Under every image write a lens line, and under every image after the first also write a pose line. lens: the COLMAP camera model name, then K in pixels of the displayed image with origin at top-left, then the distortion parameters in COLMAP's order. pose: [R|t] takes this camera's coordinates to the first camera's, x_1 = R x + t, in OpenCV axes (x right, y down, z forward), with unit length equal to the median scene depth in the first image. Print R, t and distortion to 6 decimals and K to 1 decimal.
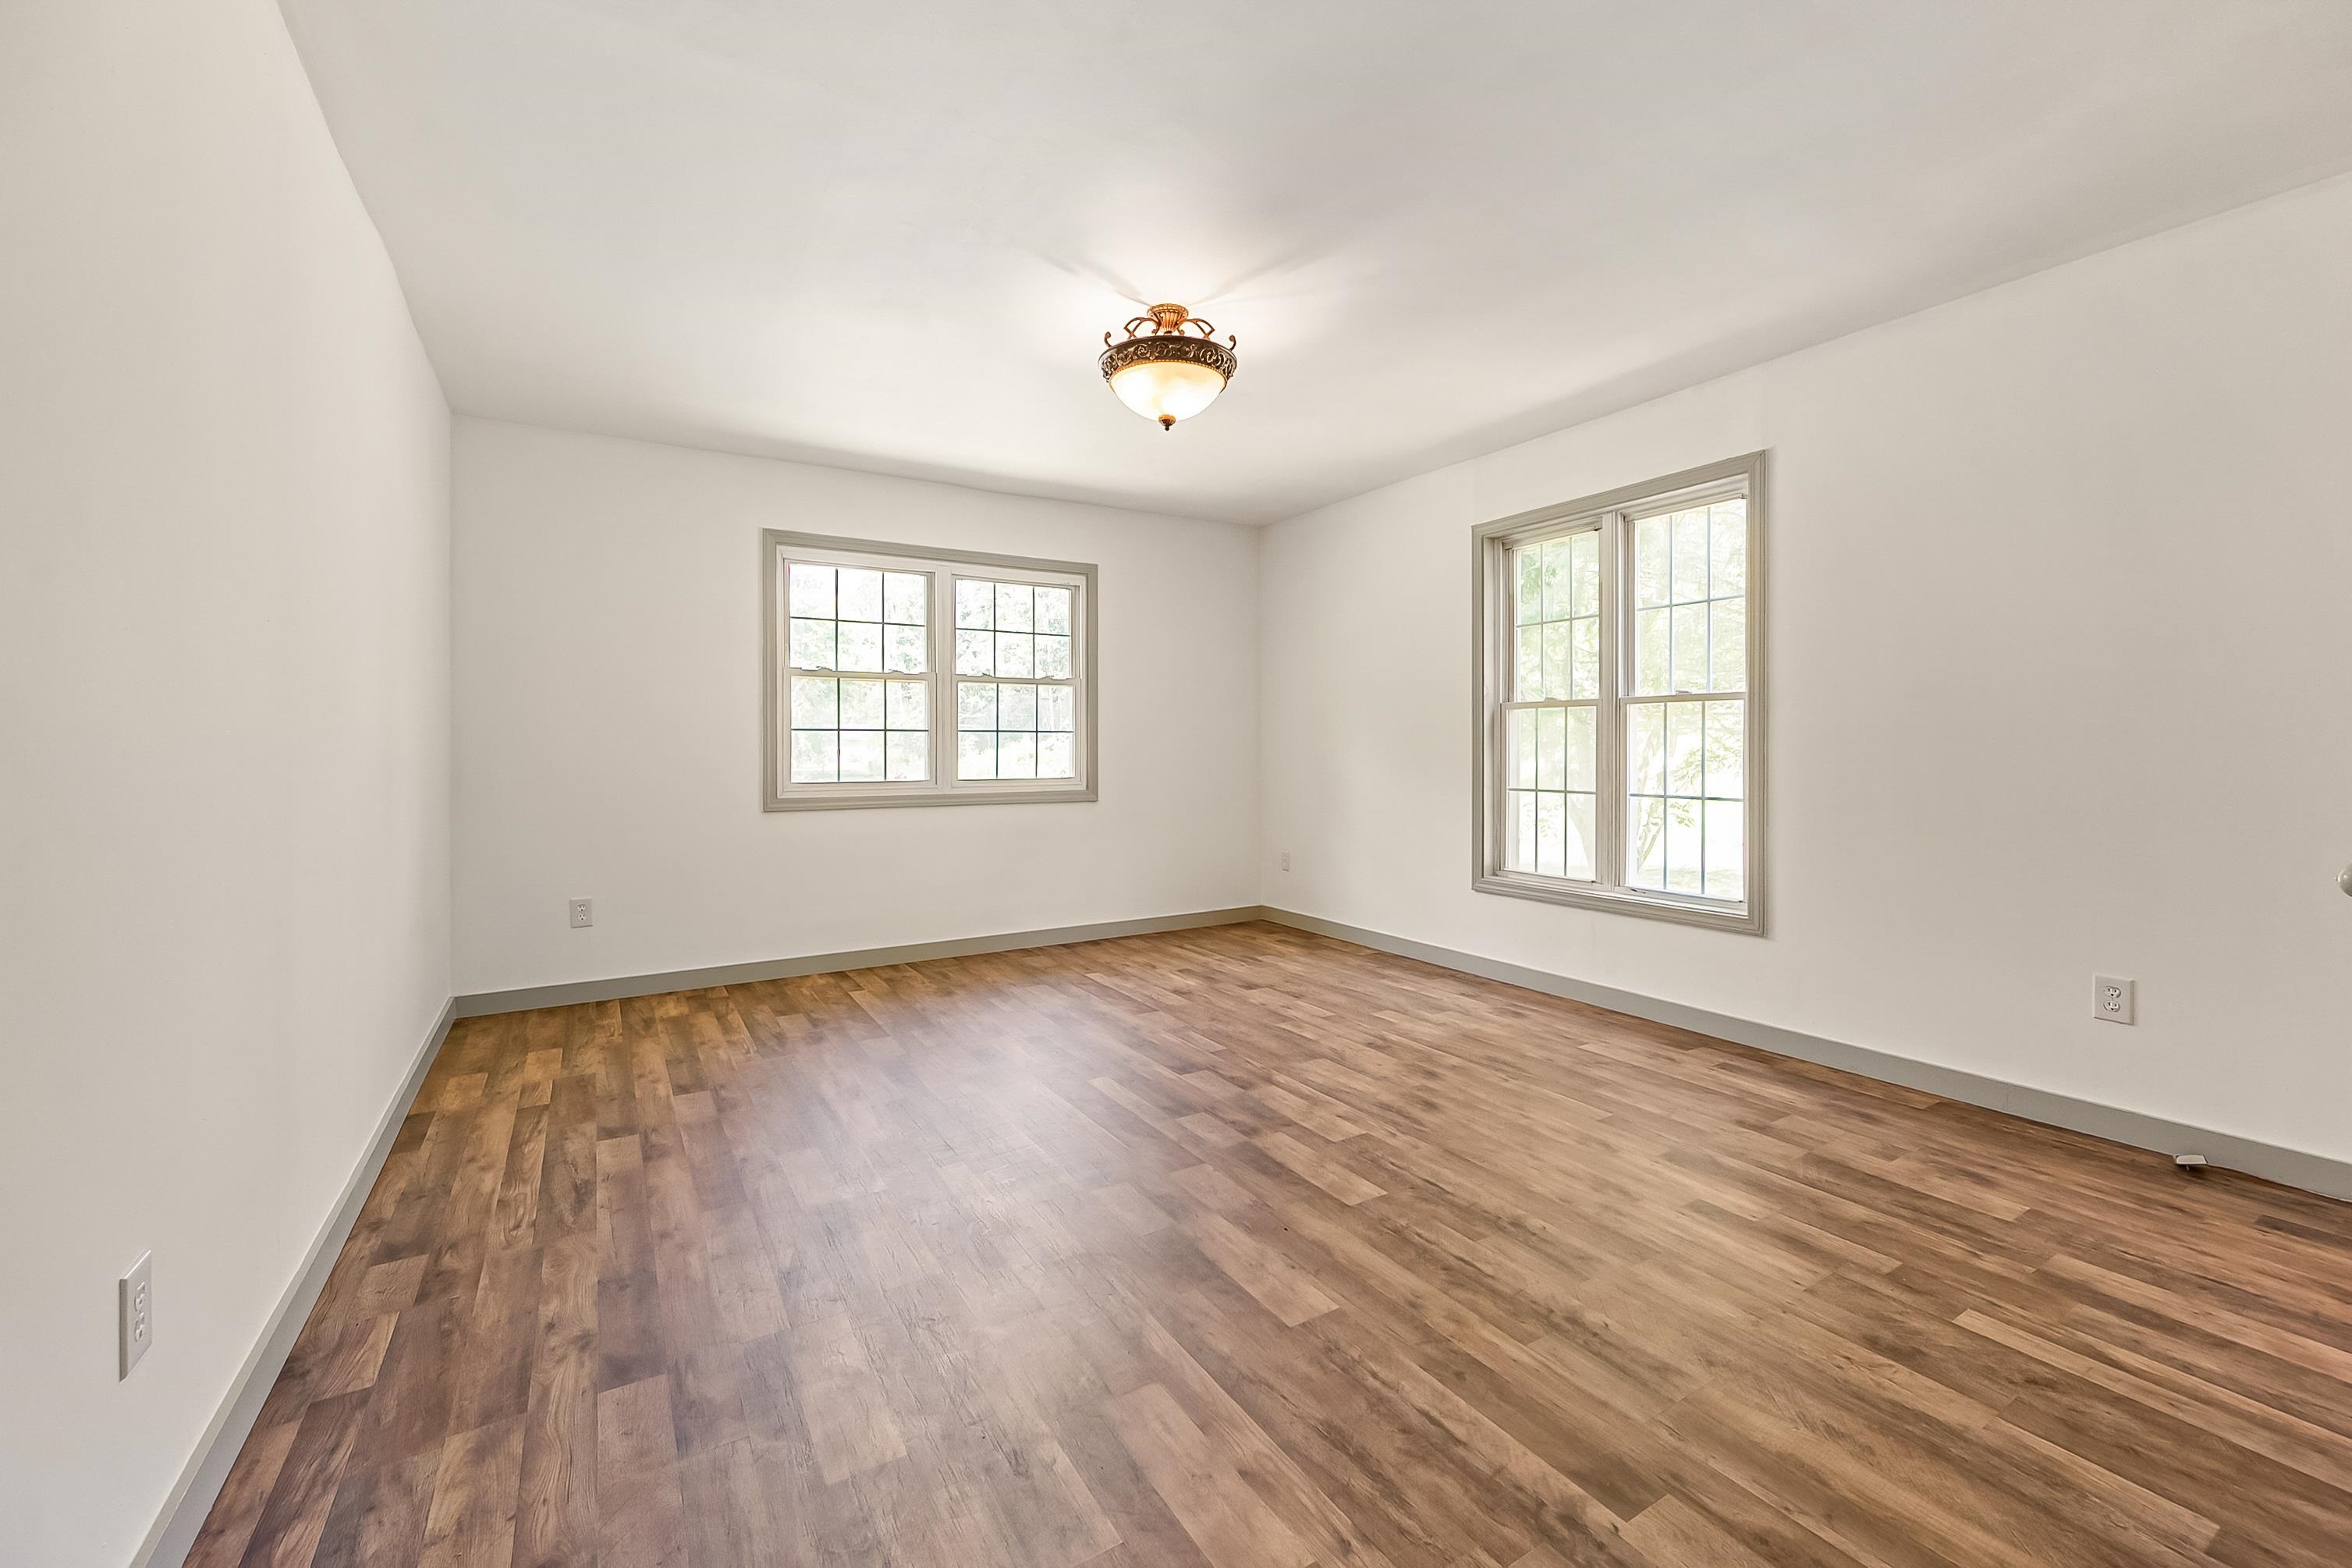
lens RADIAL K [[944.0, 0, 1183.6], [0, 944.0, 792.7], [0, 0, 1]] dist [-0.002398, 0.002231]
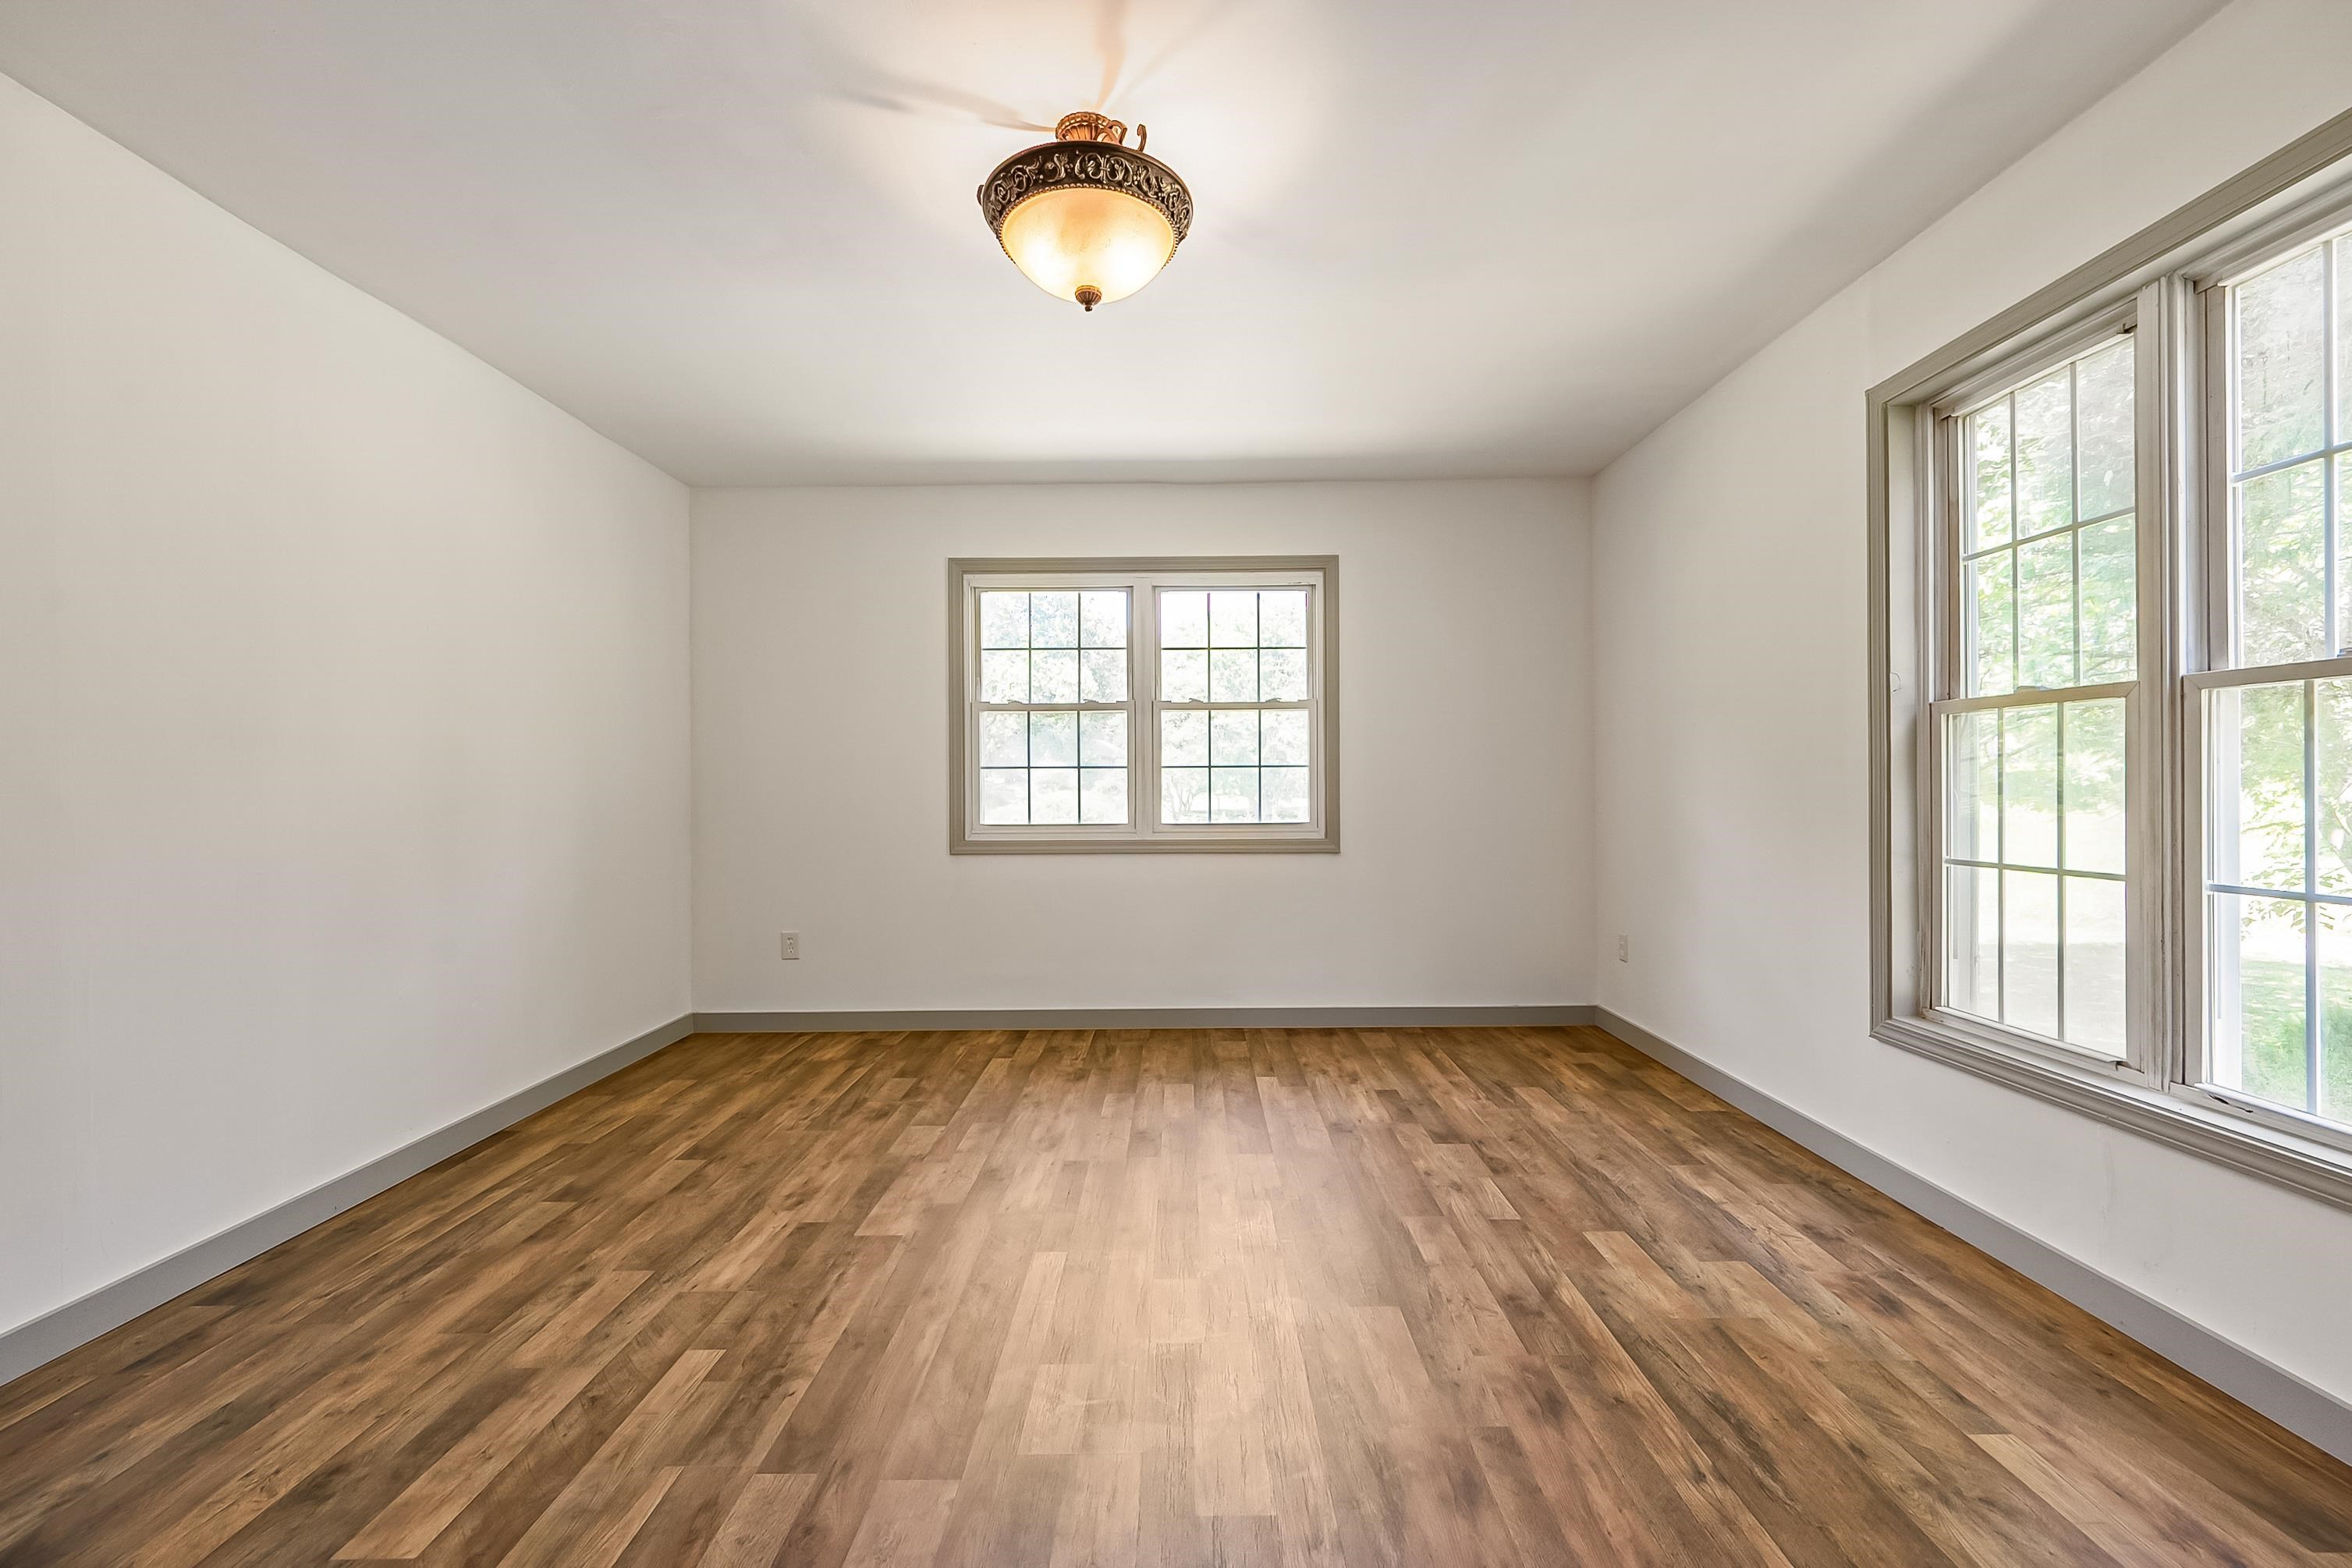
lens RADIAL K [[944.0, 0, 1177.3], [0, 944.0, 812.1], [0, 0, 1]] dist [-0.002398, 0.002231]
pose [[0.851199, 0.011572, -0.524716, 0.266867], [-0.021021, 0.999706, -0.012054, -0.016736], [0.524422, 0.021290, 0.851192, 0.325539]]
